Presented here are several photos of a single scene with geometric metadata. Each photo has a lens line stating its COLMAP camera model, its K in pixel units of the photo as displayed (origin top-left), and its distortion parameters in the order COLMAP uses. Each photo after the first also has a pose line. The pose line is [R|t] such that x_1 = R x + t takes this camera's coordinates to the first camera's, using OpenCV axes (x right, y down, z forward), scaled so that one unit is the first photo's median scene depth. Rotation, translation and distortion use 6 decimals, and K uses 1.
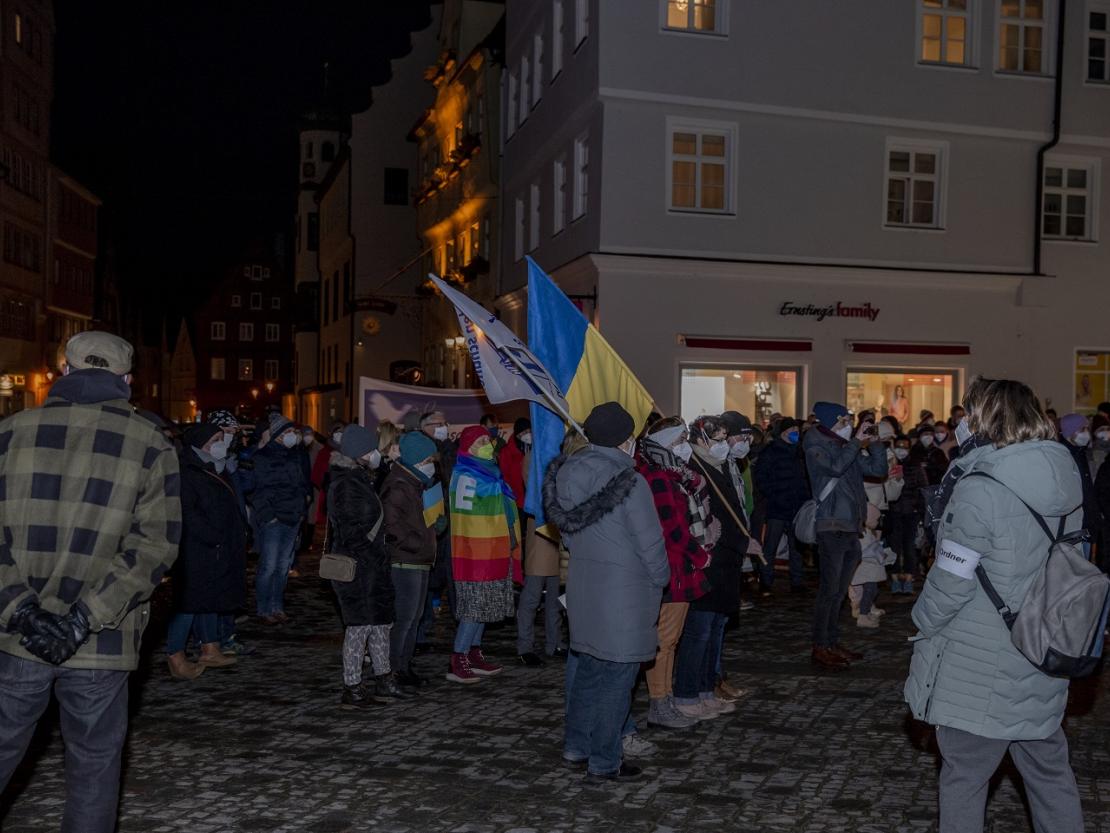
lens RADIAL K [[1467.3, 0, 555.0], [0, 1467.3, 416.5], [0, 0, 1]] dist [0.083895, -0.008979]
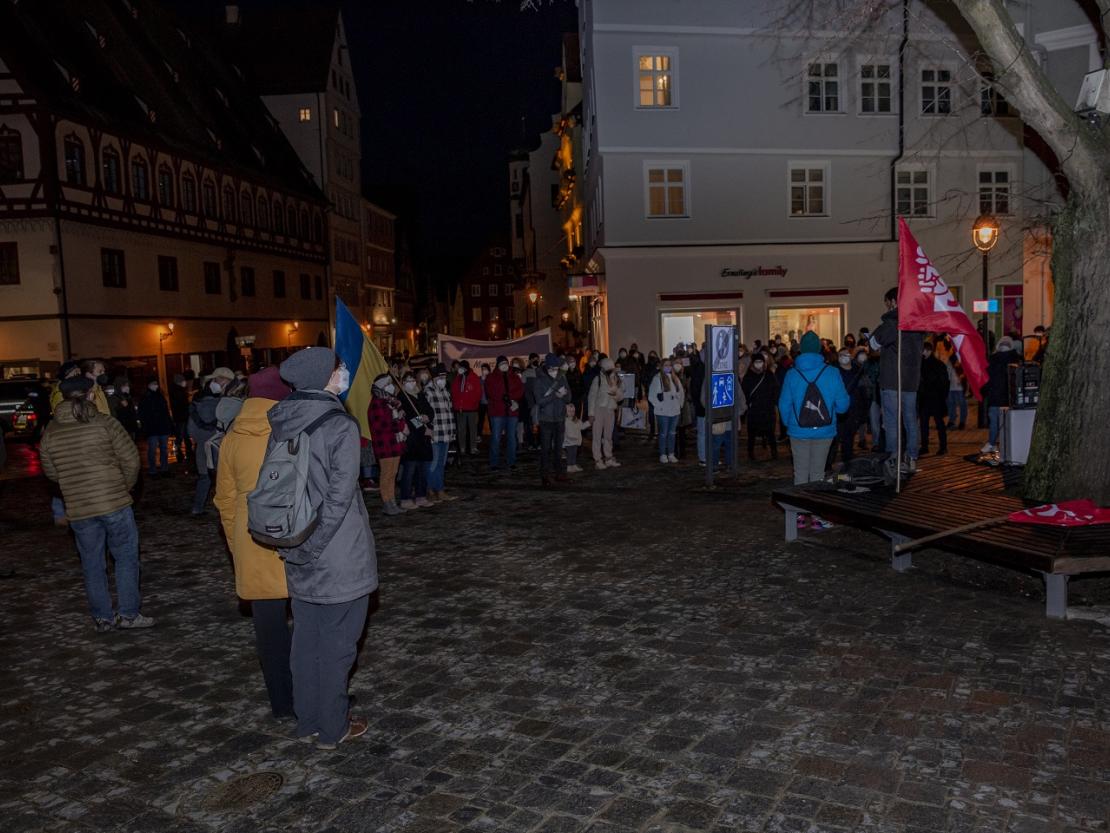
lens RADIAL K [[992.5, 0, 555.0], [0, 992.5, 416.5], [0, 0, 1]] dist [-0.050148, 0.001788]
pose [[0.980035, -0.034501, -0.195807, 0.171317], [0.050969, 0.995515, 0.079696, -0.011380], [0.192179, -0.088085, 0.977399, -0.112230]]
